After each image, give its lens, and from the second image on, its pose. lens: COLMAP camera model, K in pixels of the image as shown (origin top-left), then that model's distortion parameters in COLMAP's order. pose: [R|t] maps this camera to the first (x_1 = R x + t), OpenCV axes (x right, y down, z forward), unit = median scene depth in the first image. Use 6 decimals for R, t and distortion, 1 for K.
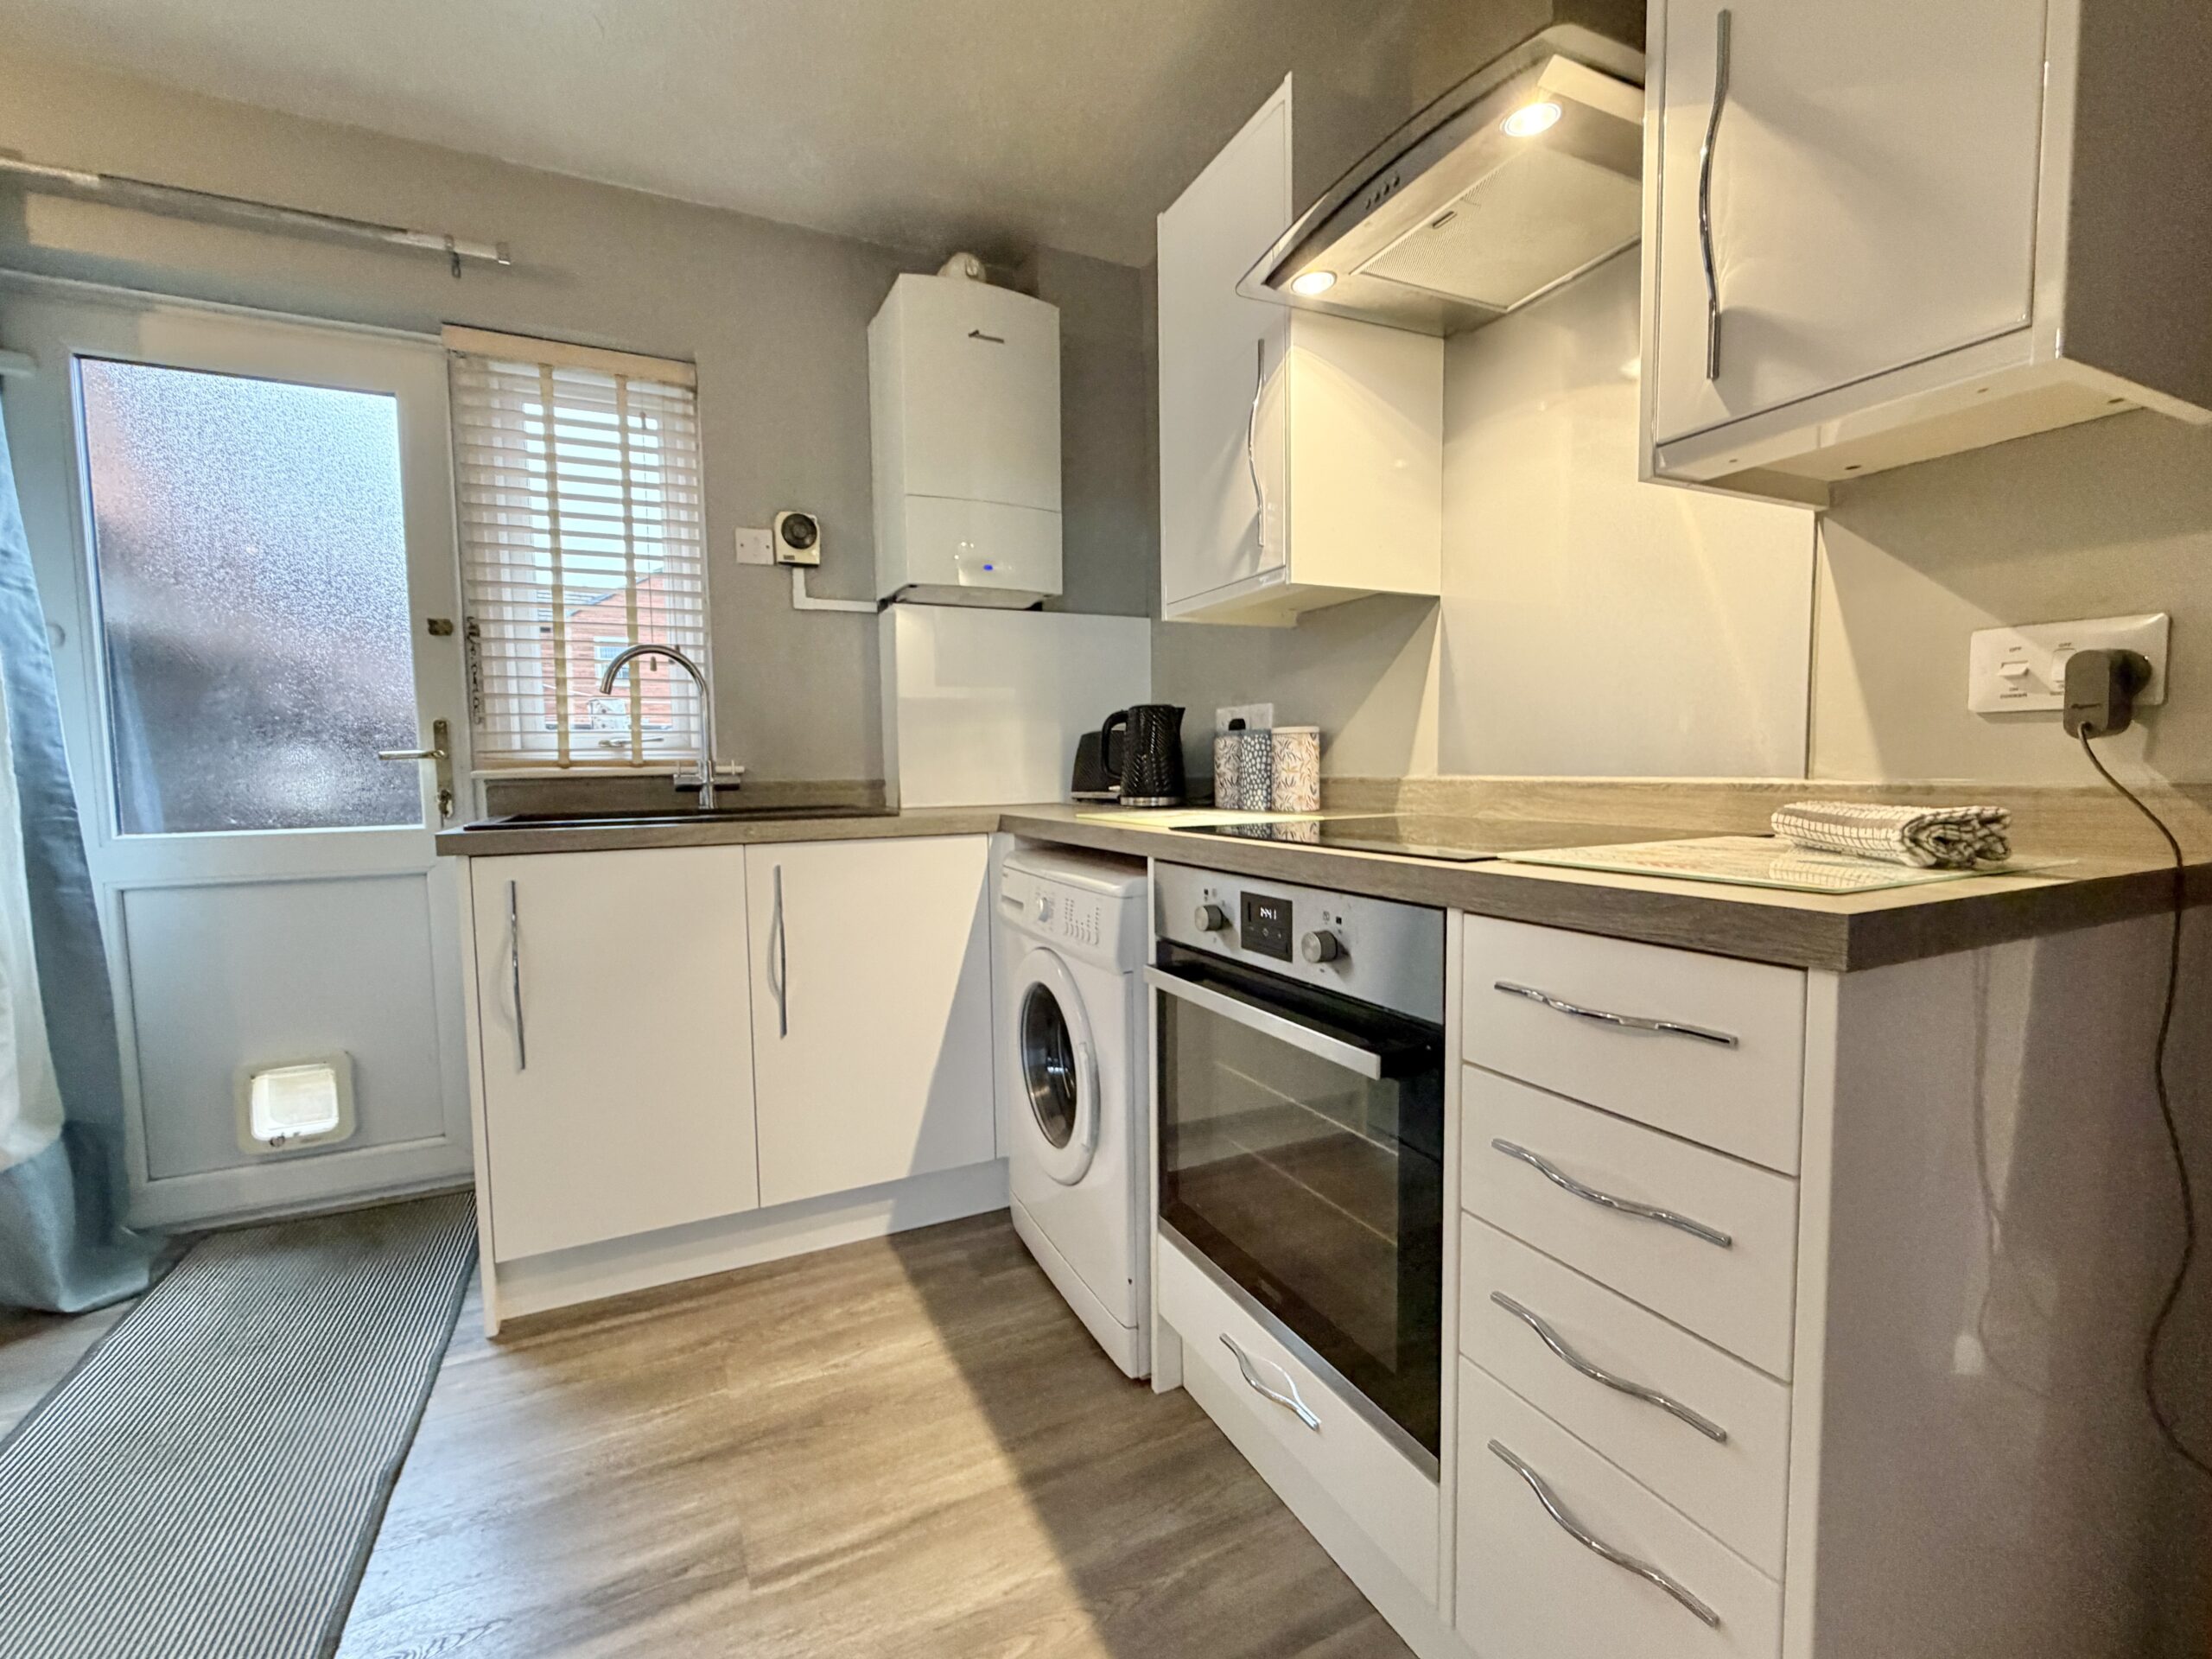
lens RADIAL K [[944.5, 0, 1099.2], [0, 944.5, 828.4], [0, 0, 1]] dist [0.000160, -0.000285]
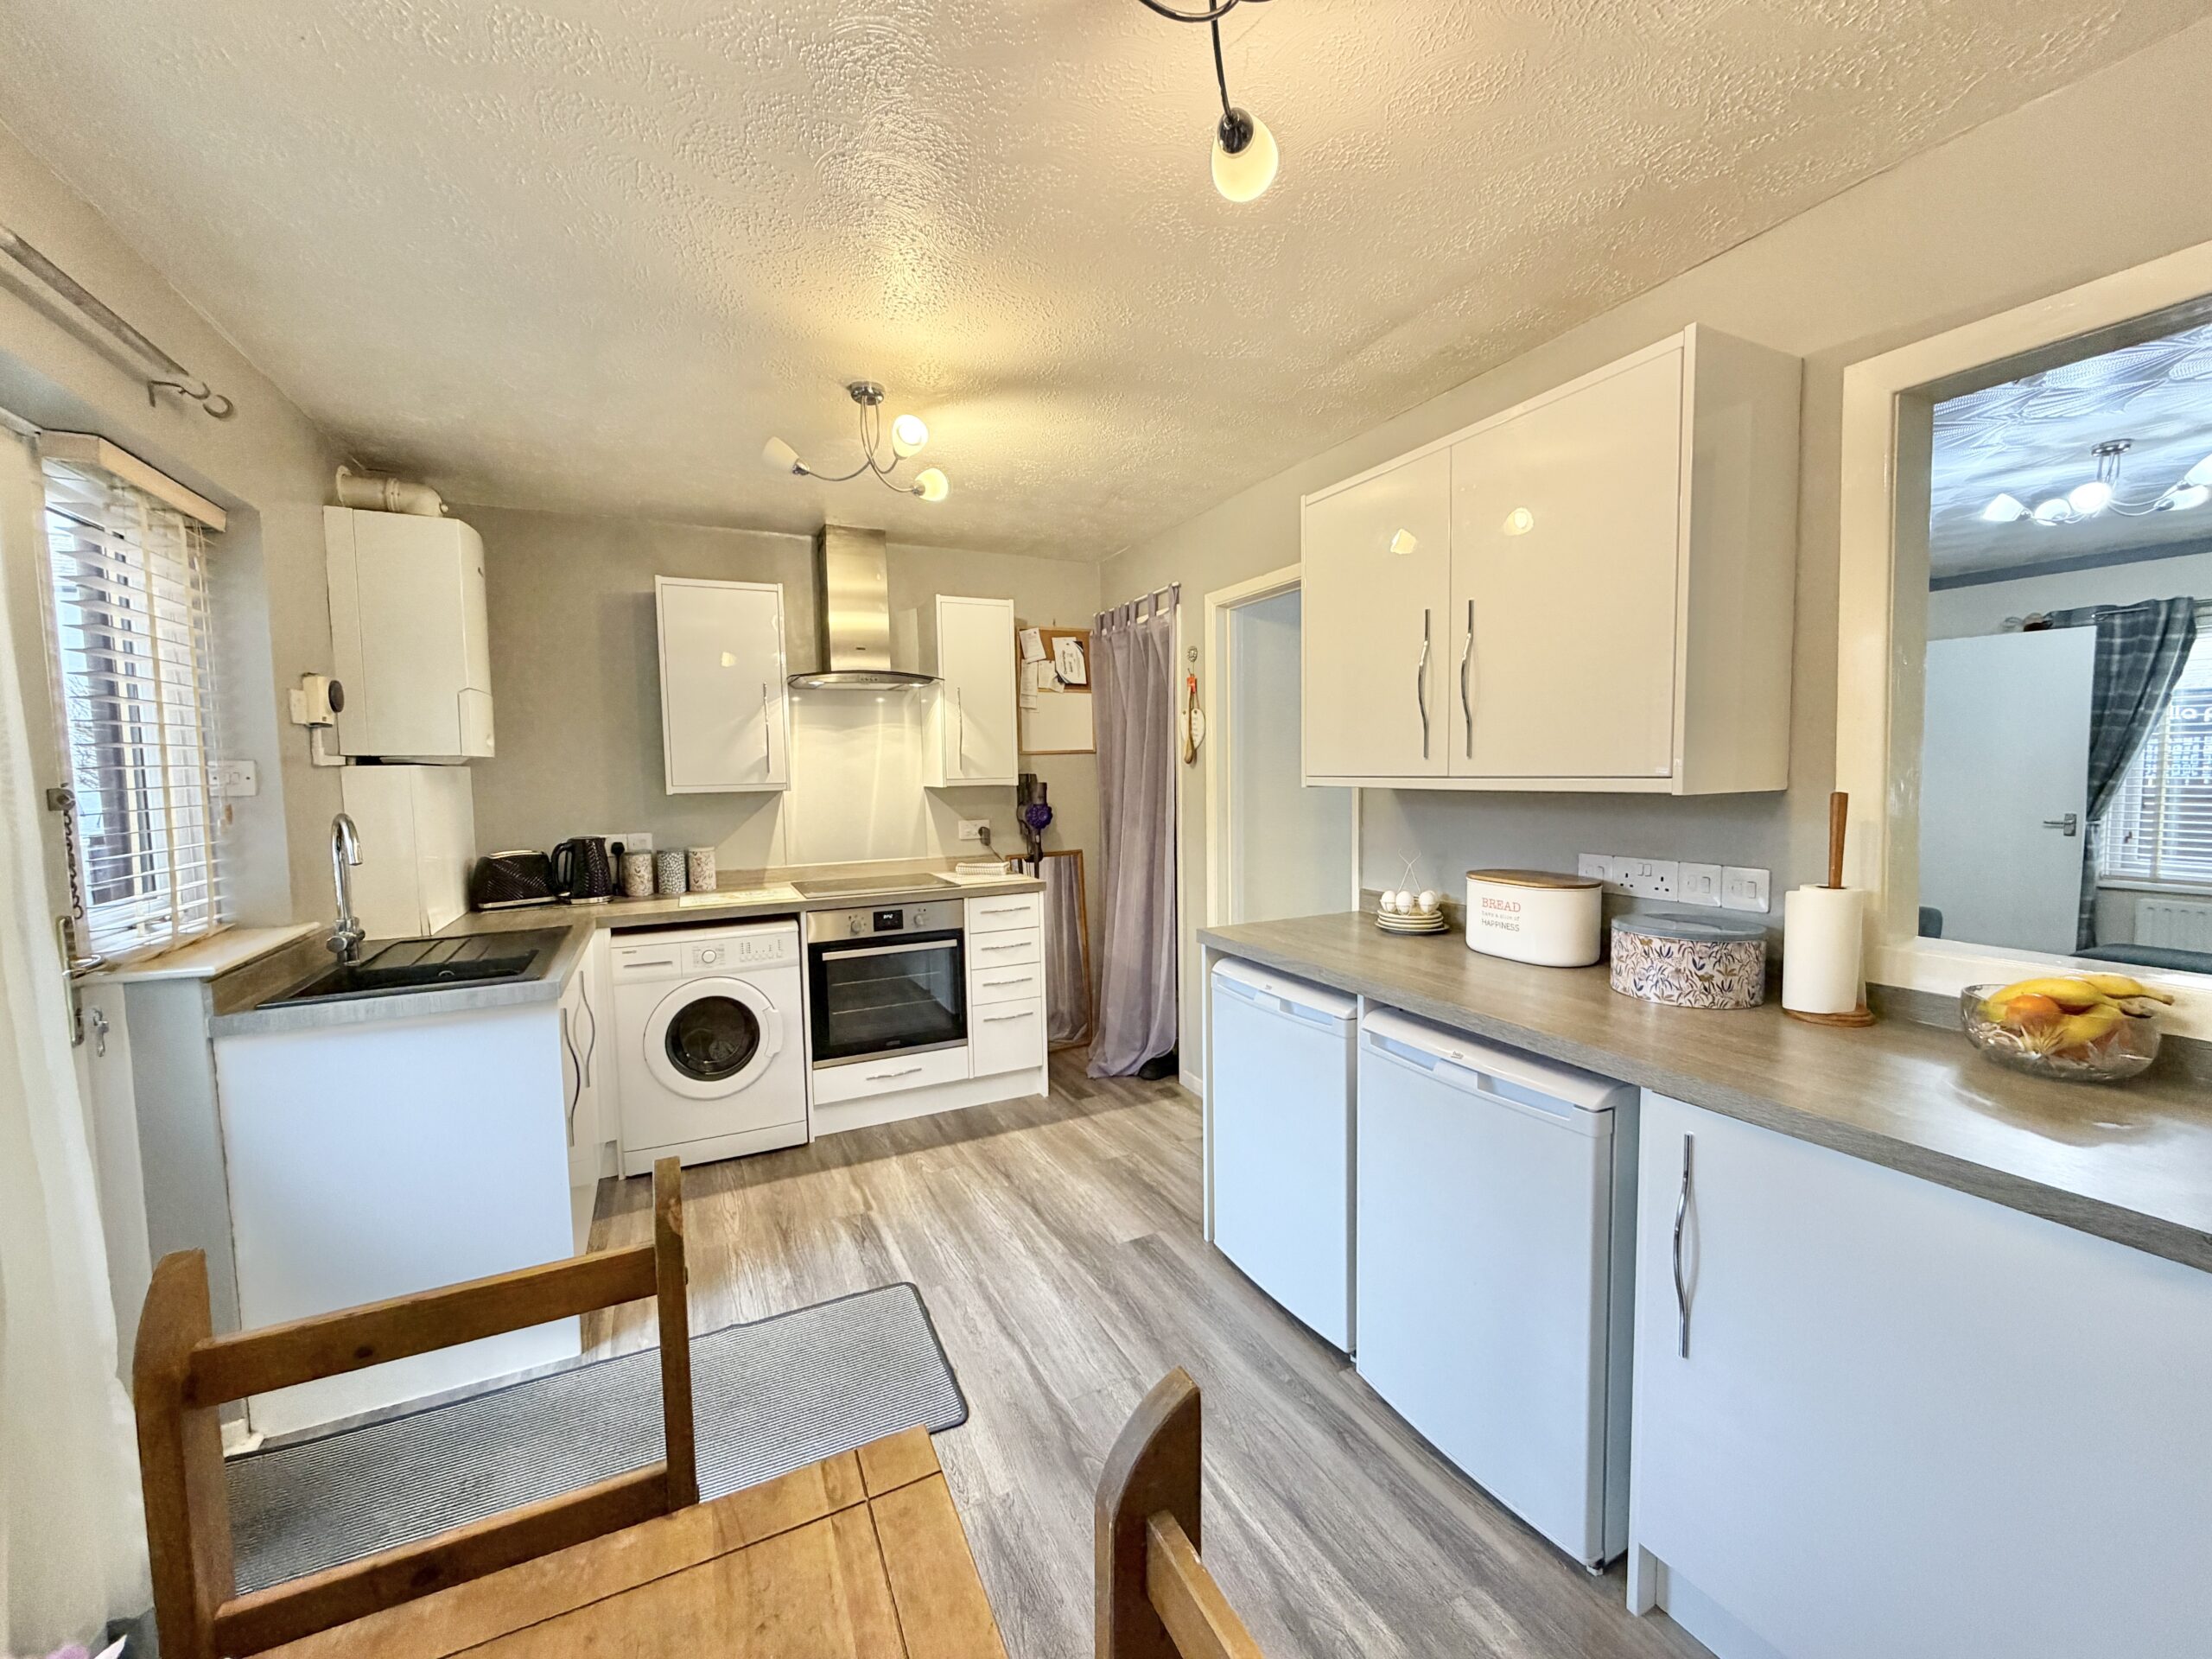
lens RADIAL K [[879.2, 0, 1106.9], [0, 879.2, 829.6], [0, 0, 1]] dist [0.001300, -0.000440]
pose [[-0.005873, -0.058170, 0.998289, -1.584107], [0.085314, 0.994638, 0.058459, -0.176210], [-0.996337, 0.085511, -0.000879, 0.170392]]
